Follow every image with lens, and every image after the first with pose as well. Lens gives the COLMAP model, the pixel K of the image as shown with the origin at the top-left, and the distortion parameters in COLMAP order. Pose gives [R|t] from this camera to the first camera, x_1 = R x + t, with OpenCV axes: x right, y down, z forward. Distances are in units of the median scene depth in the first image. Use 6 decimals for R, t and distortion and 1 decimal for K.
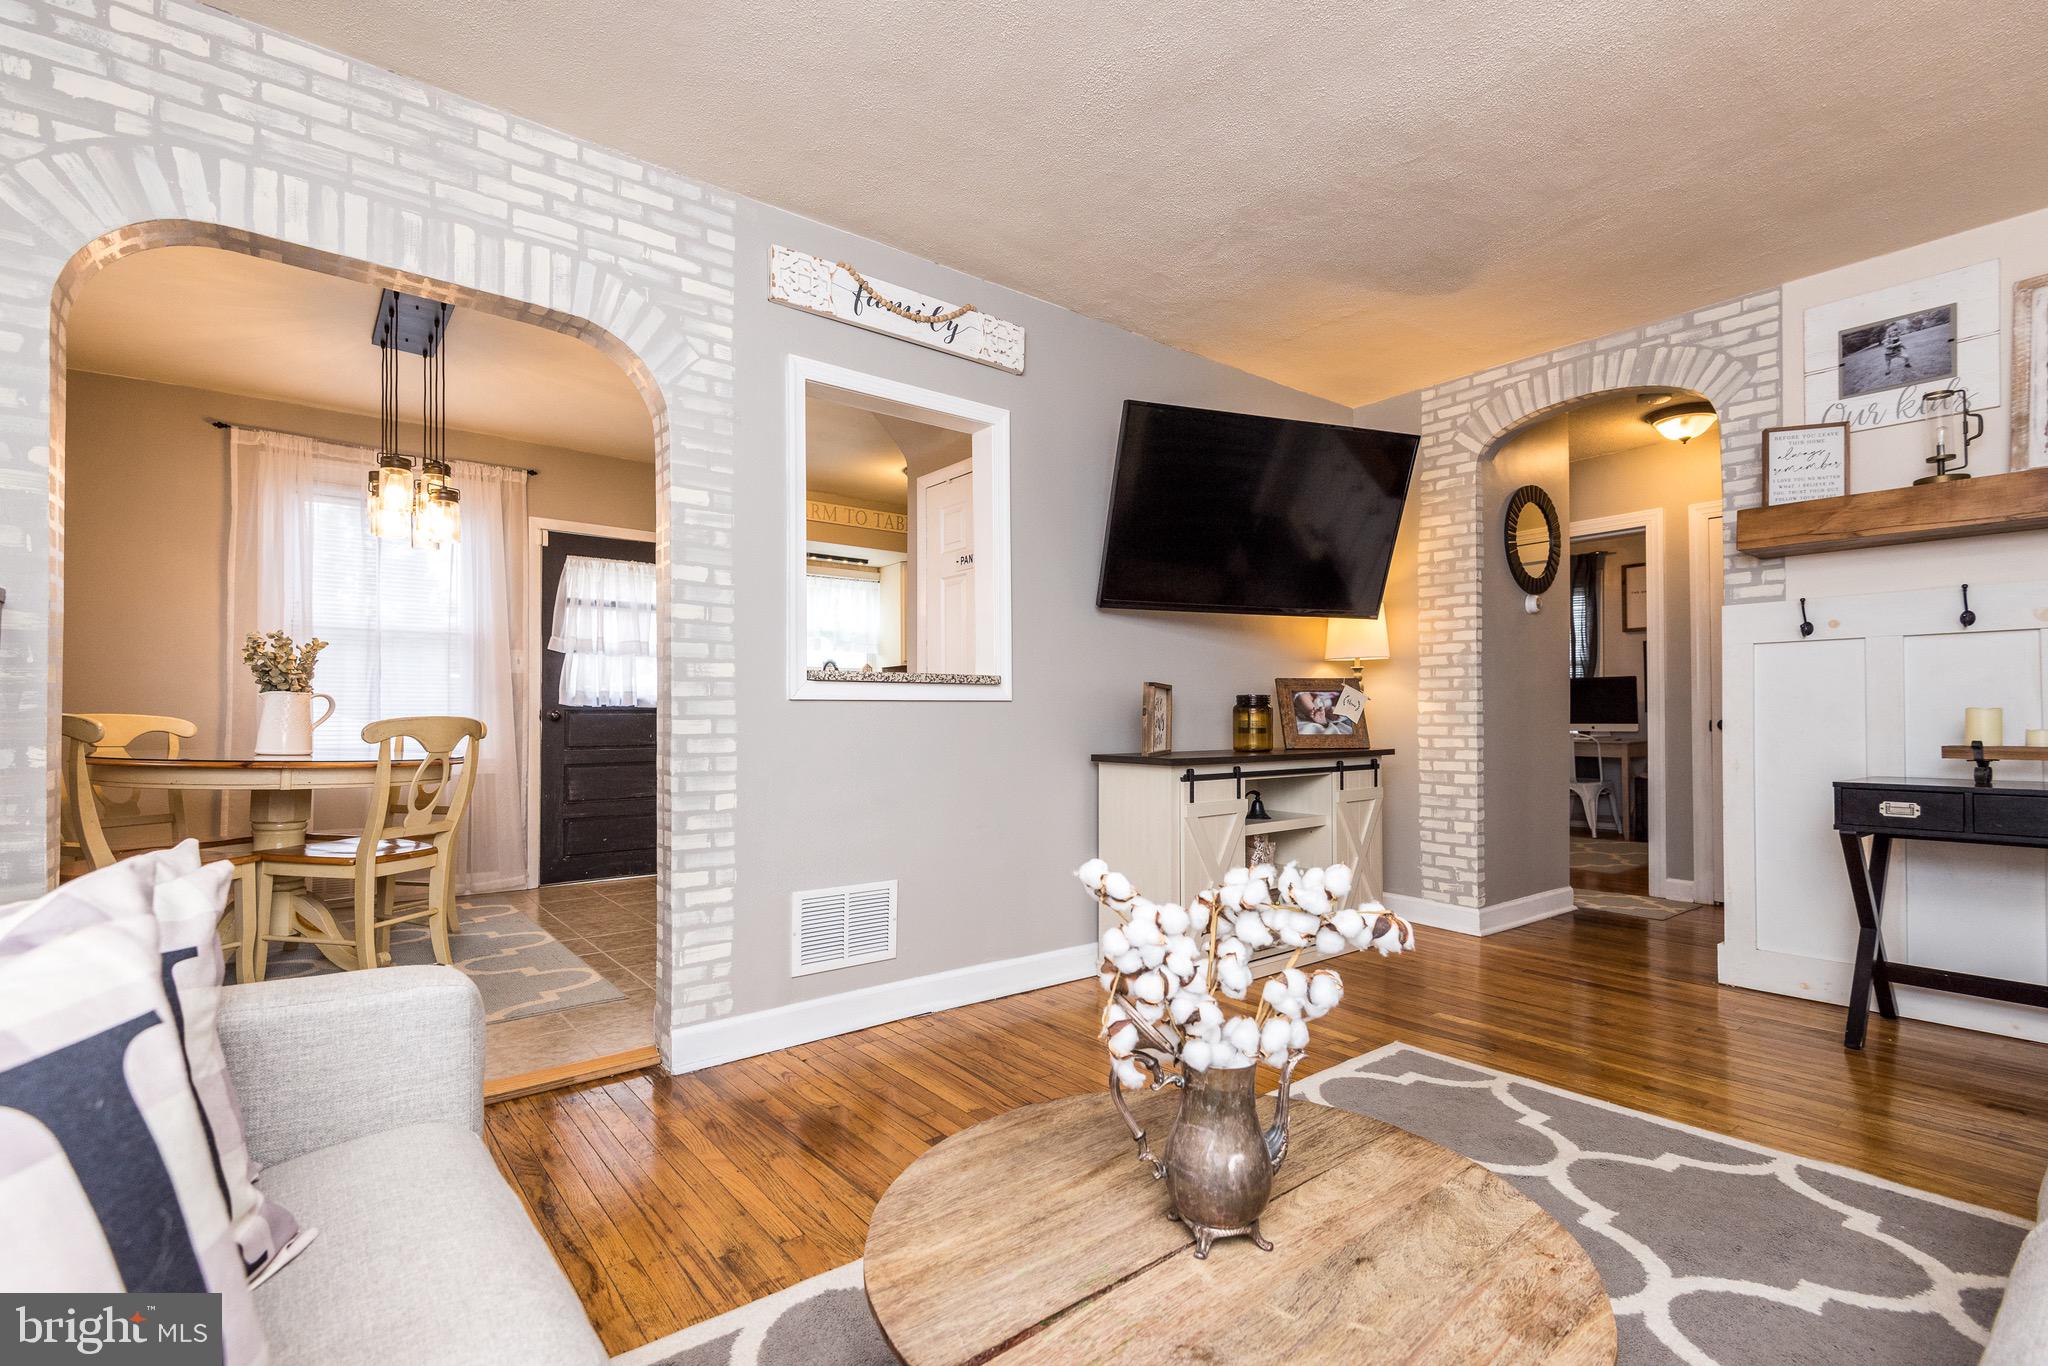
lens RADIAL K [[932.0, 0, 1054.1], [0, 932.0, 703.4], [0, 0, 1]] dist [0.025747, -0.020595]
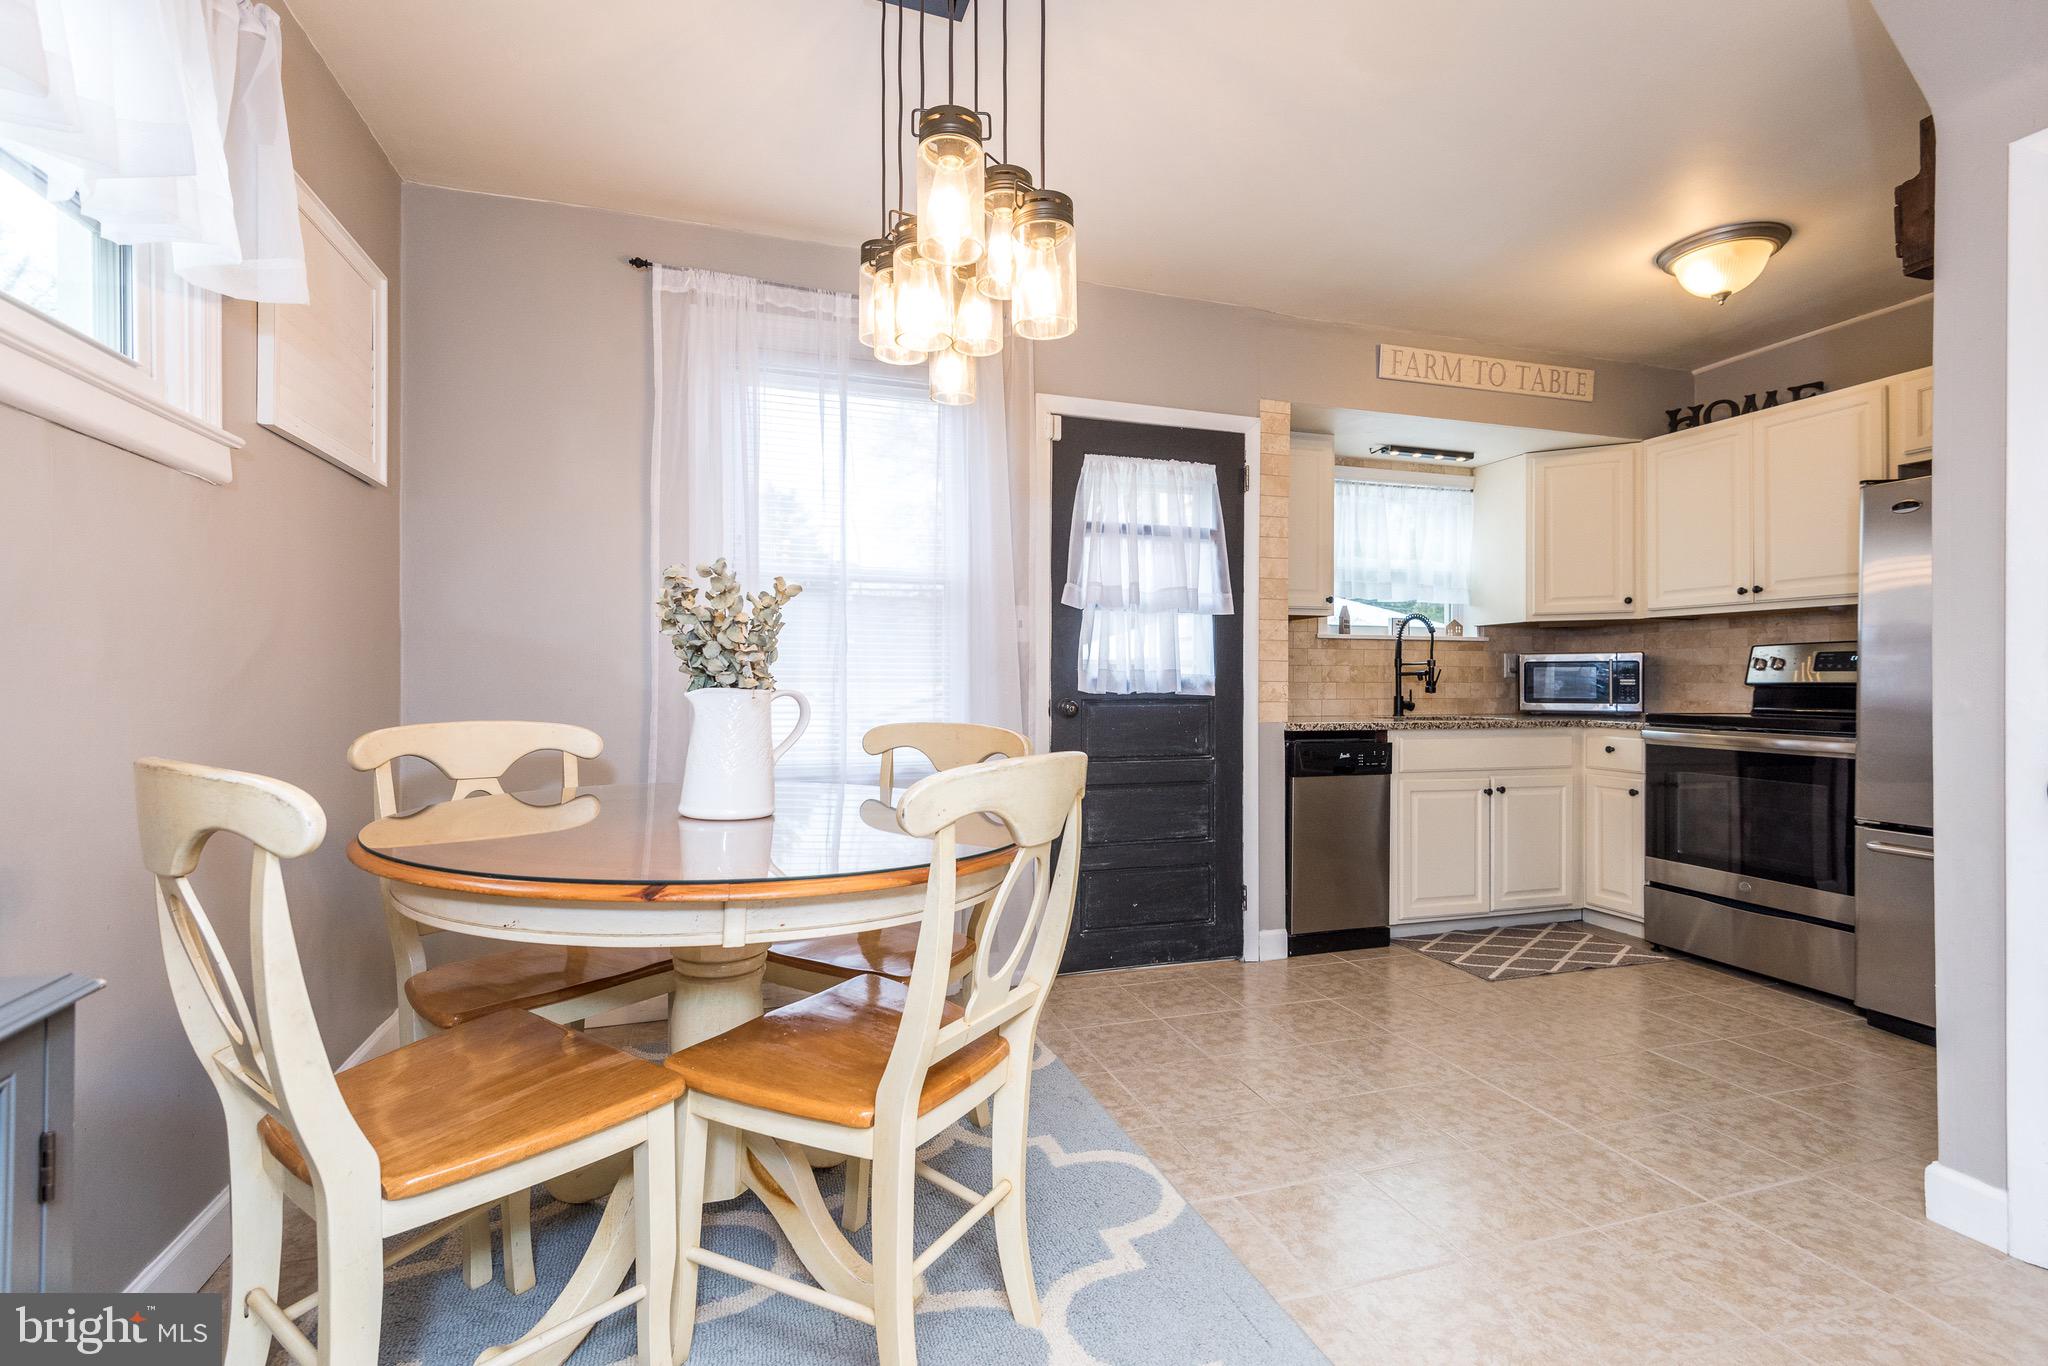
lens RADIAL K [[953.5, 0, 1020.6], [0, 953.5, 677.6], [0, 0, 1]] dist [0.048009, -0.032660]
pose [[0.928103, 0.004054, -0.372302, -0.485968], [0.000449, 0.999928, 0.012007, -0.023635], [0.372324, -0.011311, 0.928034, 0.586297]]
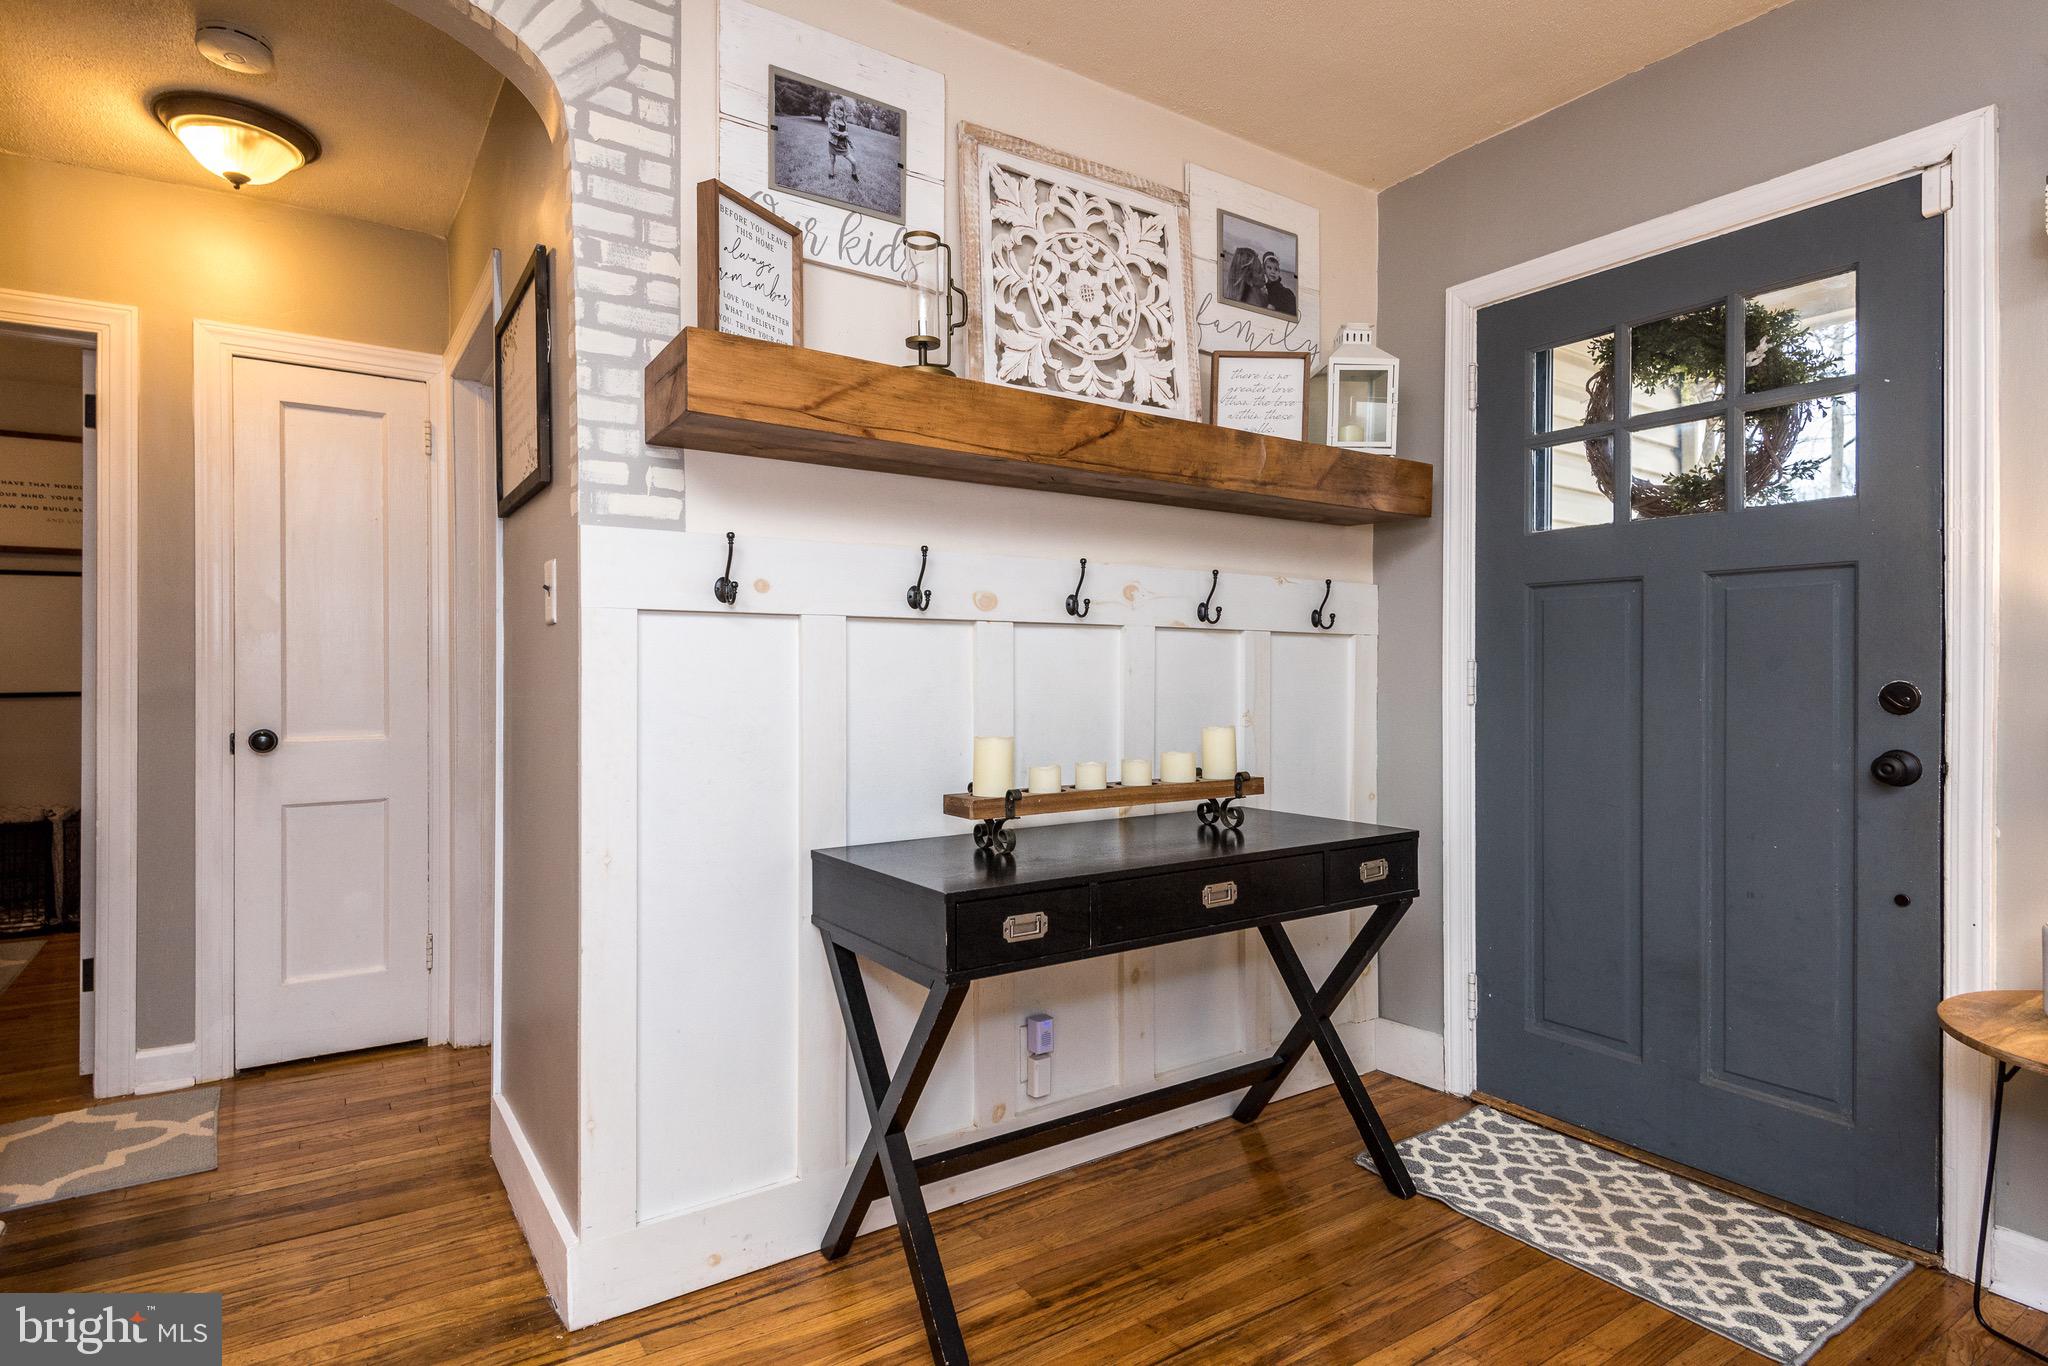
lens RADIAL K [[1068.6, 0, 1024.0], [0, 1068.6, 683.0], [0, 0, 1]] dist [0.055178, -0.046316]
pose [[0.100874, -0.001404, 0.994898, 0.192687], [-0.014040, 0.999897, 0.002834, -0.028341], [-0.994800, -0.014254, 0.100844, 0.726836]]
